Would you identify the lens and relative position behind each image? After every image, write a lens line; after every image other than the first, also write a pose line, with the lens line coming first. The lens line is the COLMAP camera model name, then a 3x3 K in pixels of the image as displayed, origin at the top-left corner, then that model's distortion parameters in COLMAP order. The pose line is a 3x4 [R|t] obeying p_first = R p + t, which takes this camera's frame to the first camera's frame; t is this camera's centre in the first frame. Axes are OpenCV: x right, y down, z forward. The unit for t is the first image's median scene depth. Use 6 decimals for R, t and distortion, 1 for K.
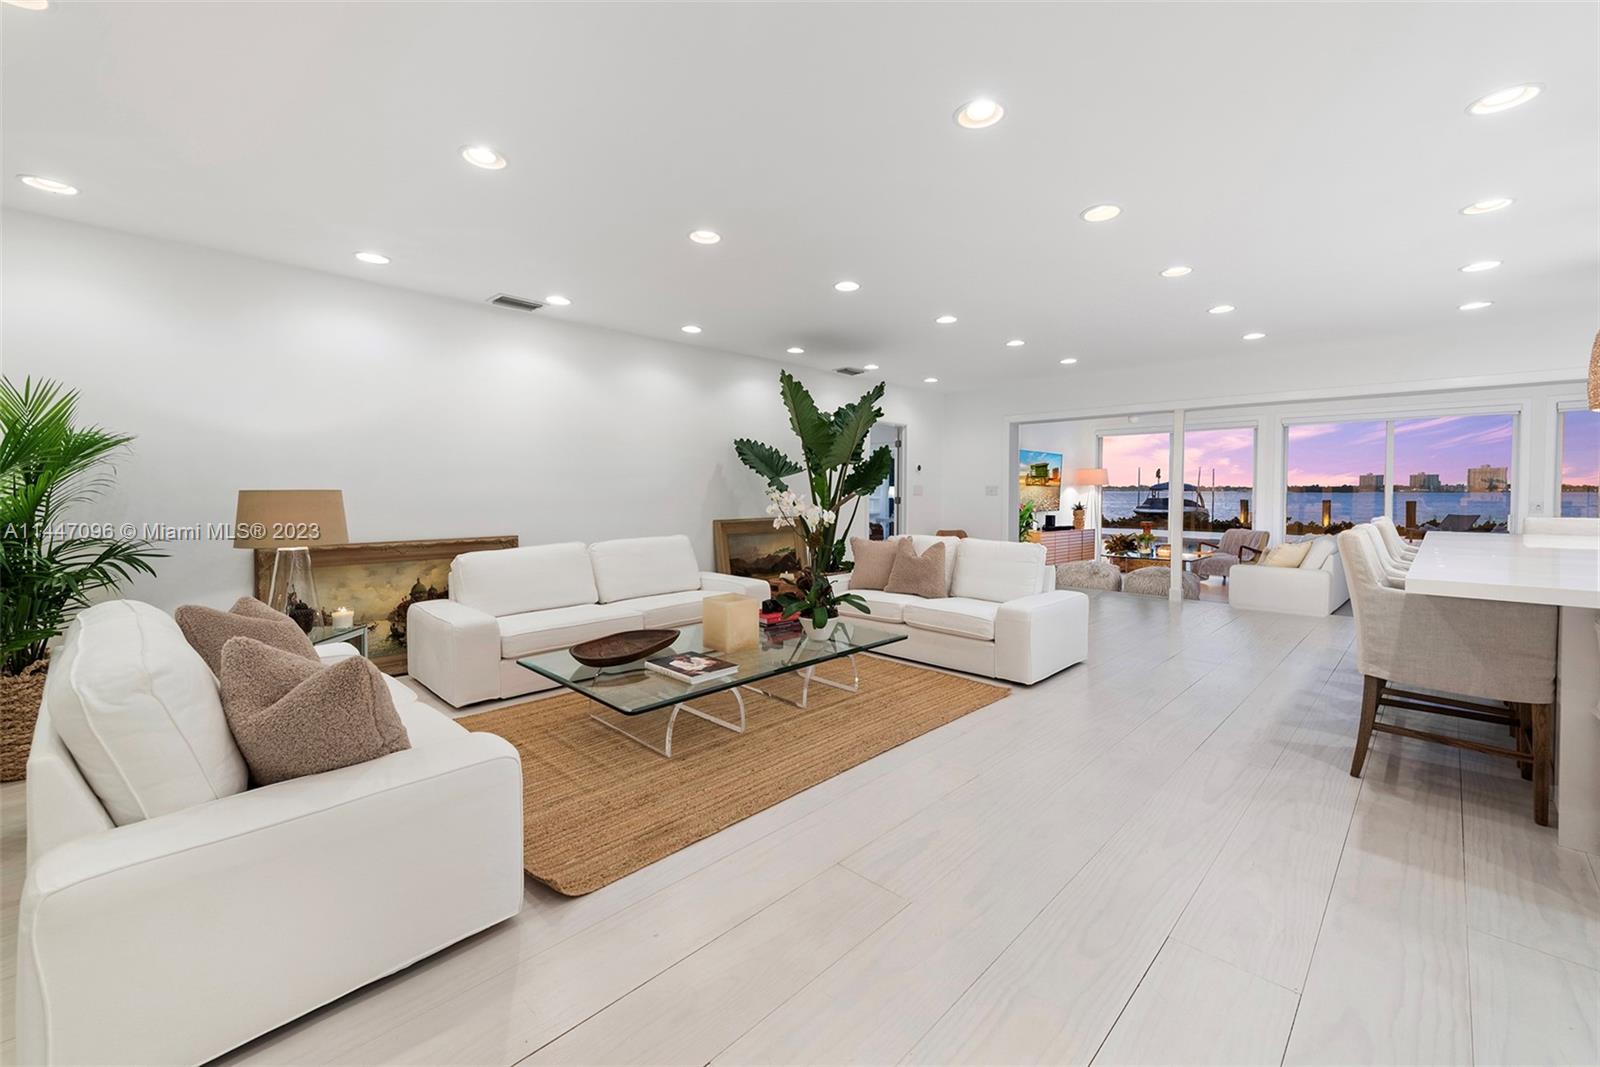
lens RADIAL K [[645.4, 0, 787.1], [0, 645.4, 507.2], [0, 0, 1]] dist [0.011167, -0.000475]
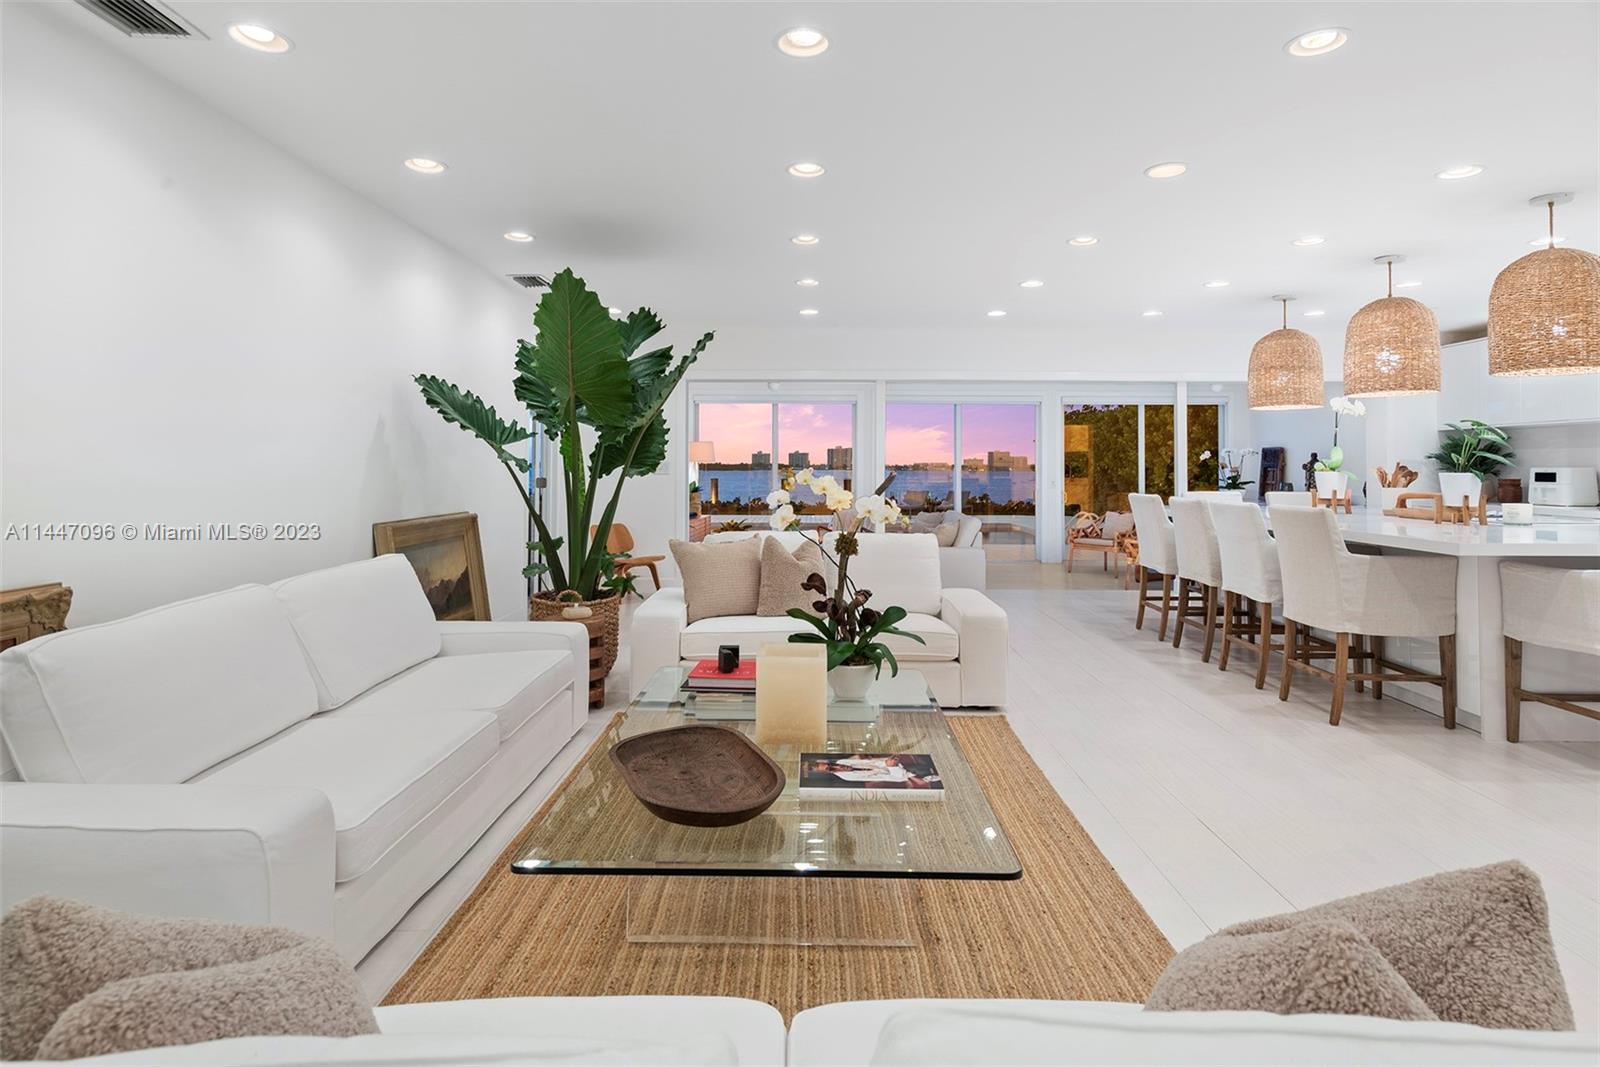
lens RADIAL K [[868.1, 0, 795.0], [0, 868.1, 445.1], [0, 0, 1]] dist [0.015267, -0.006843]
pose [[0.713723, 0.021825, 0.700088, -0.572310], [0.014025, 0.998869, -0.045438, -0.009656], [-0.700287, 0.042248, 0.712610, 0.371399]]
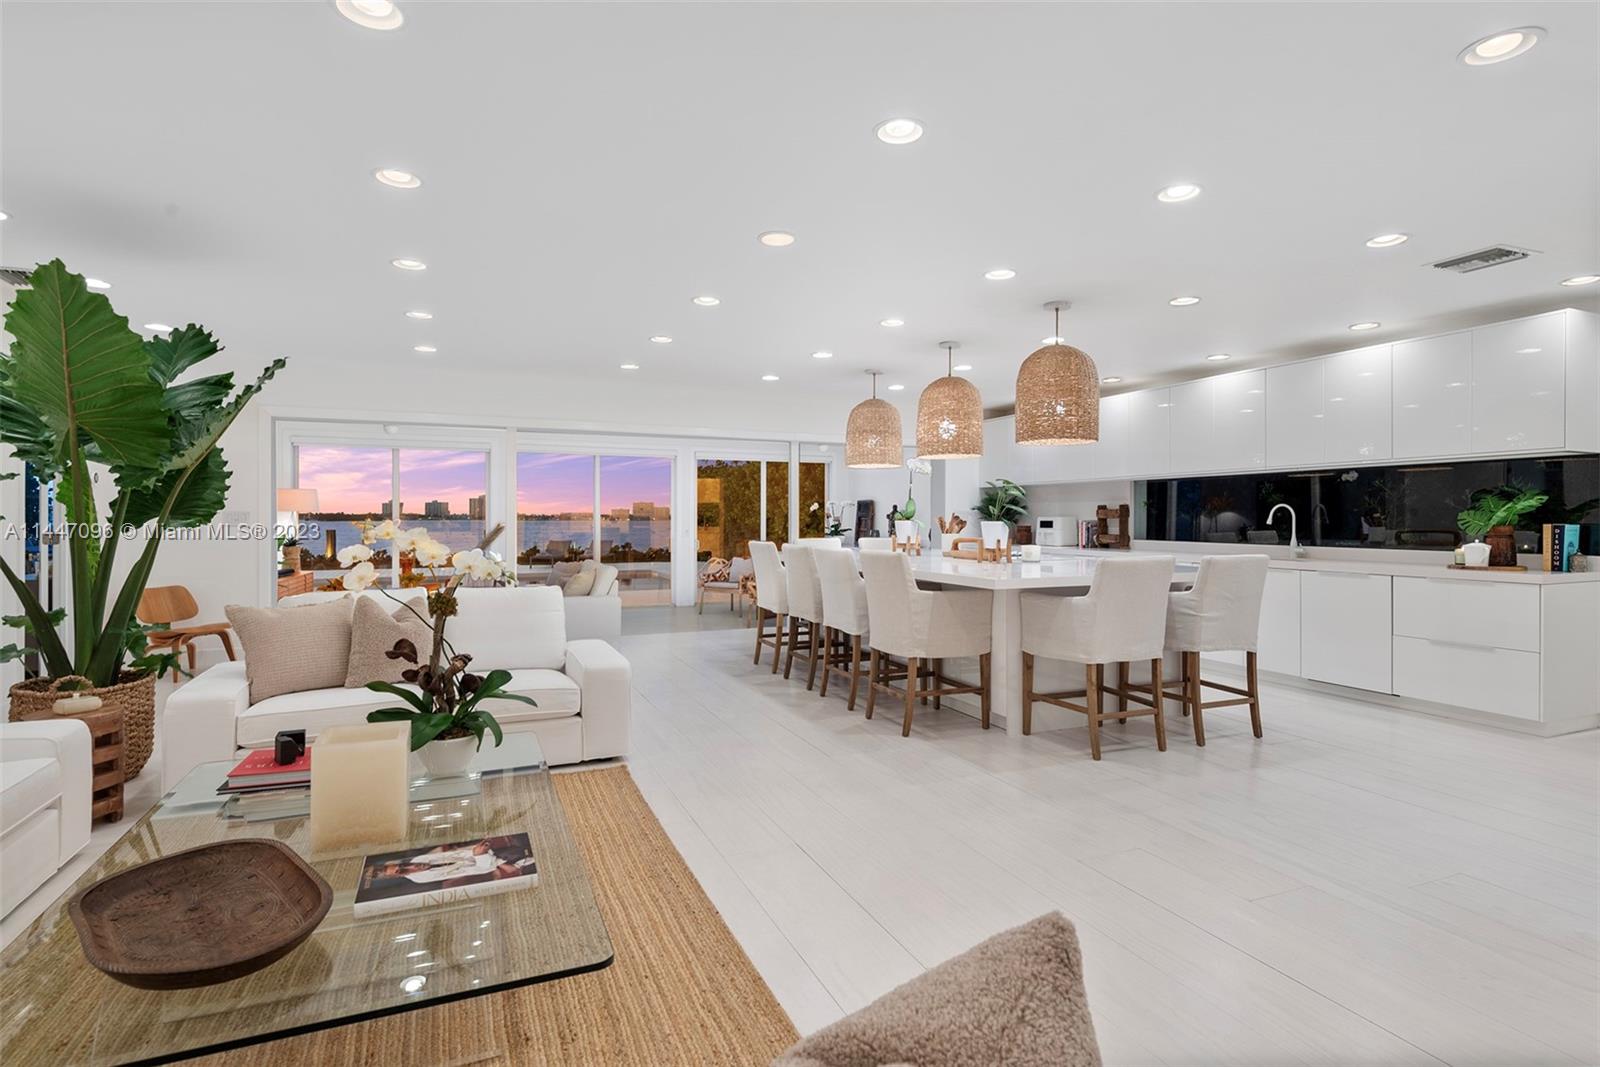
lens RADIAL K [[811.8, 0, 809.2], [0, 811.8, 520.0], [0, 0, 1]] dist [0.014805, -0.003034]
pose [[0.356114, -0.000141, 0.934442, -0.494518], [0.022479, 0.999712, -0.008416, -0.011320], [-0.934172, 0.024002, 0.356015, 0.389672]]
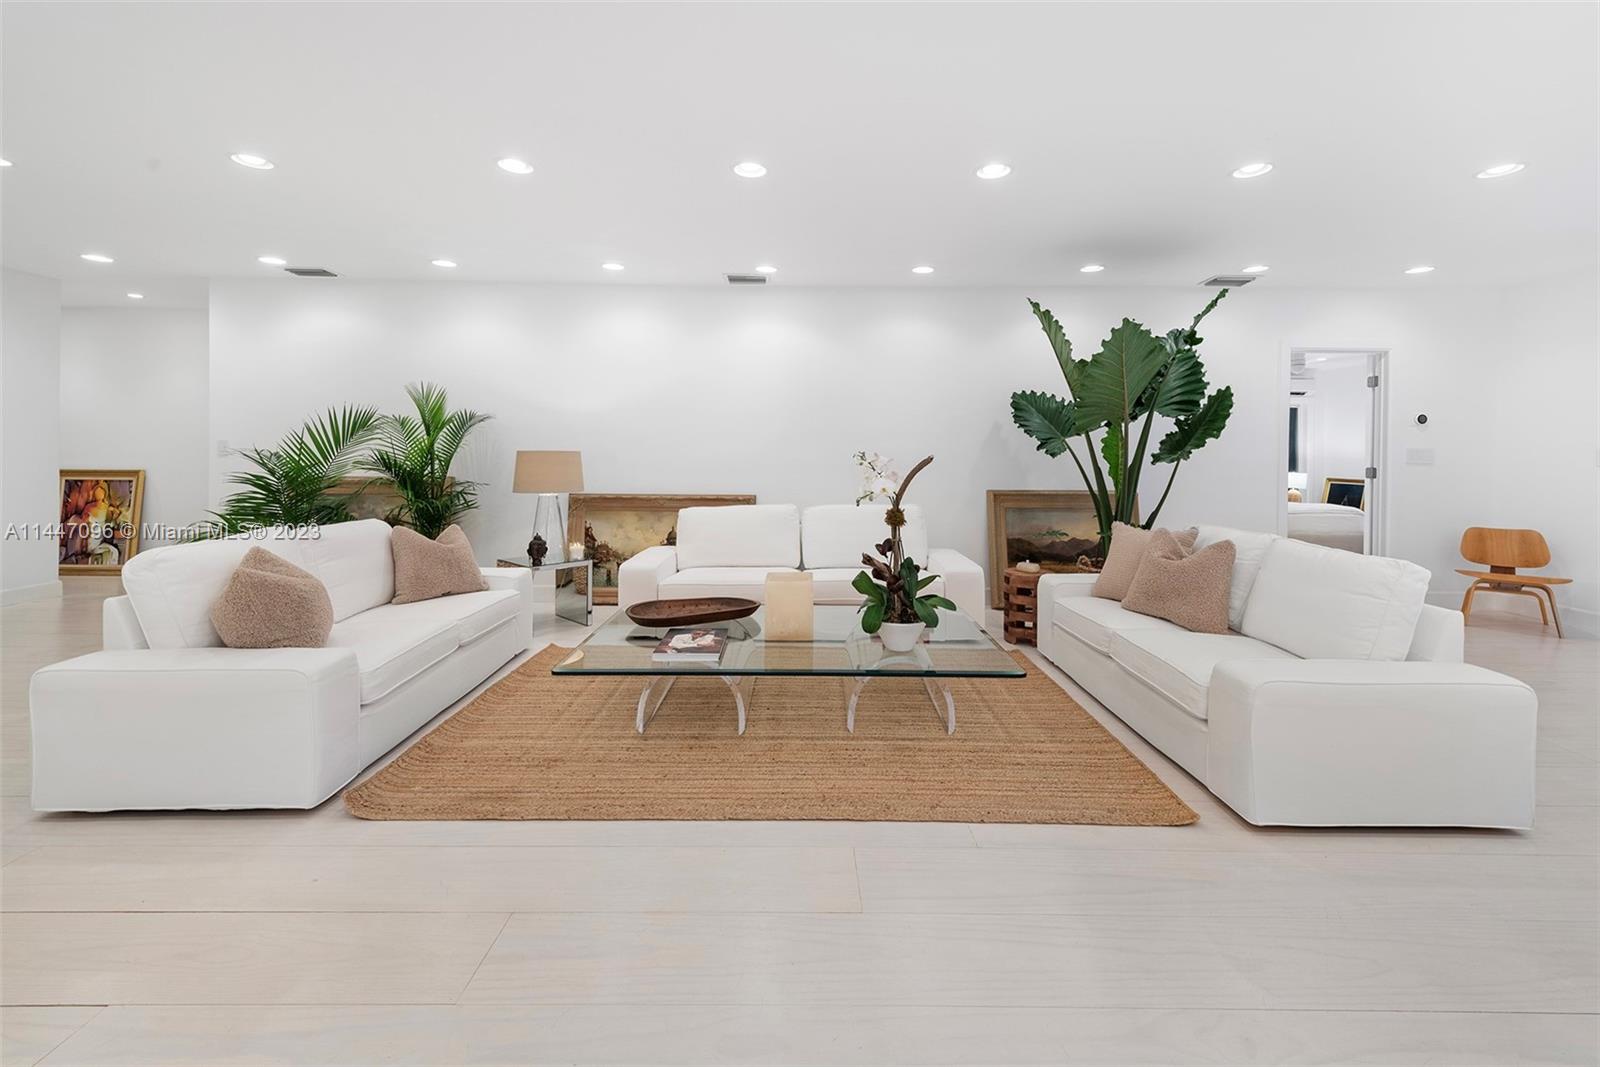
lens RADIAL K [[645.4, 0, 788.8], [0, 645.4, 461.9], [0, 0, 1]] dist [0.011167, -0.000475]
pose [[0.709769, 0.012881, -0.704316, 0.455227], [-0.024928, 0.999666, -0.006838, -0.006004], [0.703993, 0.022410, 0.709853, 0.339726]]
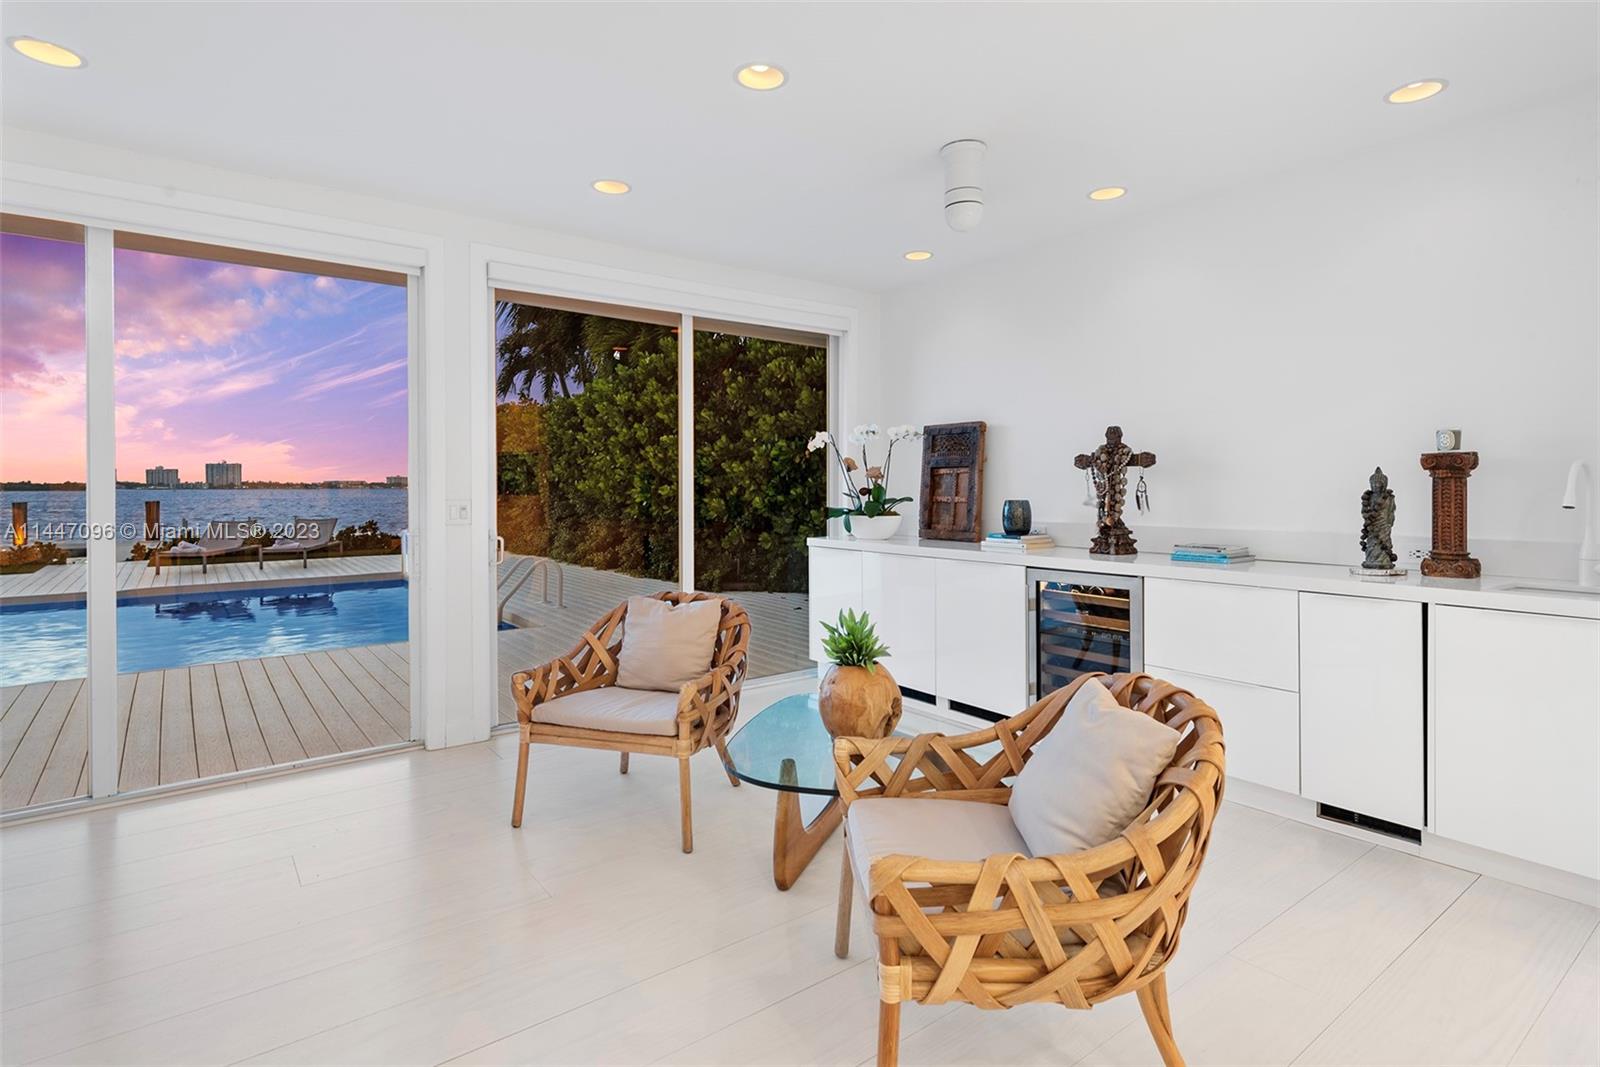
lens RADIAL K [[811.8, 0, 800.5], [0, 811.8, 483.2], [0, 0, 1]] dist [0.014805, -0.003034]
pose [[0.132726, 0.000960, 0.991152, 1.177494], [0.031458, 0.999492, -0.005180, -0.020390], [-0.990653, 0.031867, 0.132629, 1.320357]]
